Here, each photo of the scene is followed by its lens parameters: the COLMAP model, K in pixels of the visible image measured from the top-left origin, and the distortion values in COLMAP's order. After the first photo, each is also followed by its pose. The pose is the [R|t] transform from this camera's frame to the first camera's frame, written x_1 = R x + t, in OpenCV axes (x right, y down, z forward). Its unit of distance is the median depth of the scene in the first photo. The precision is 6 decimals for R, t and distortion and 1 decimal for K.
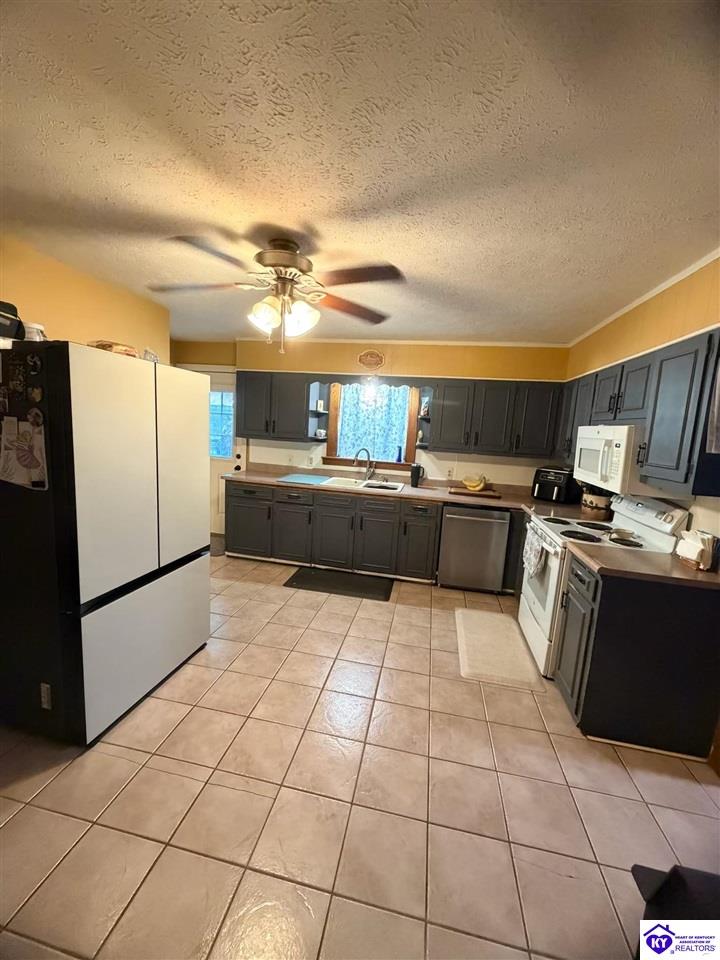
lens RADIAL K [[381.4, 0, 360.8], [0, 381.4, 477.6], [0, 0, 1]] dist [0.000596, 0.000097]
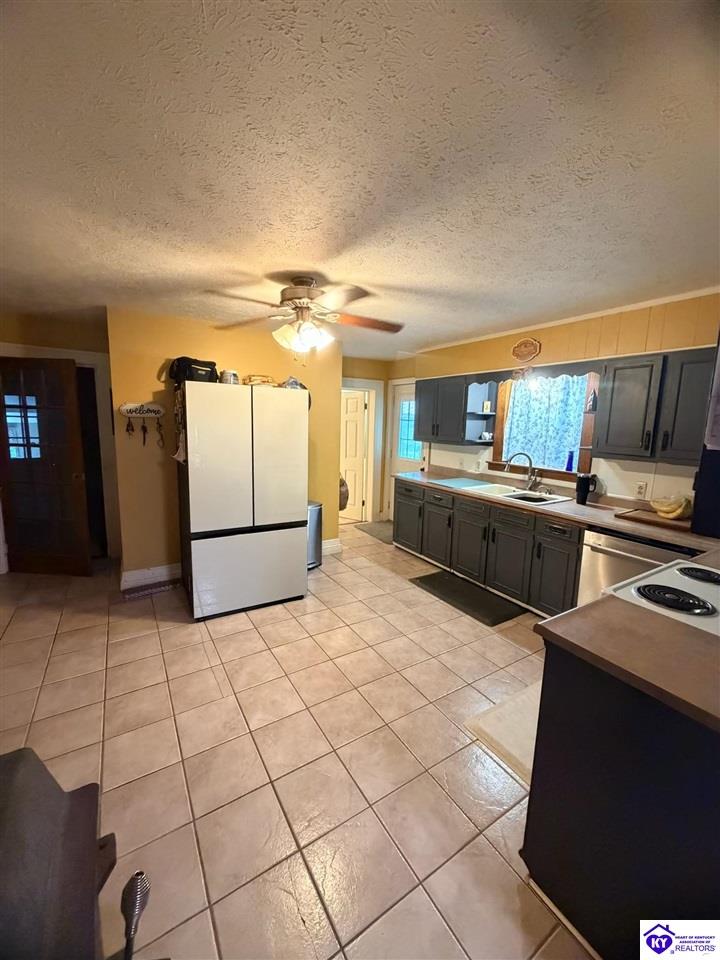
lens RADIAL K [[381.4, 0, 359.6], [0, 381.4, 477.1], [0, 0, 1]] dist [0.000596, 0.000097]
pose [[0.683965, 0.064232, -0.726682, 0.392601], [-0.084006, 0.996425, 0.009006, 0.001915], [0.724662, 0.054886, 0.686915, 0.140051]]
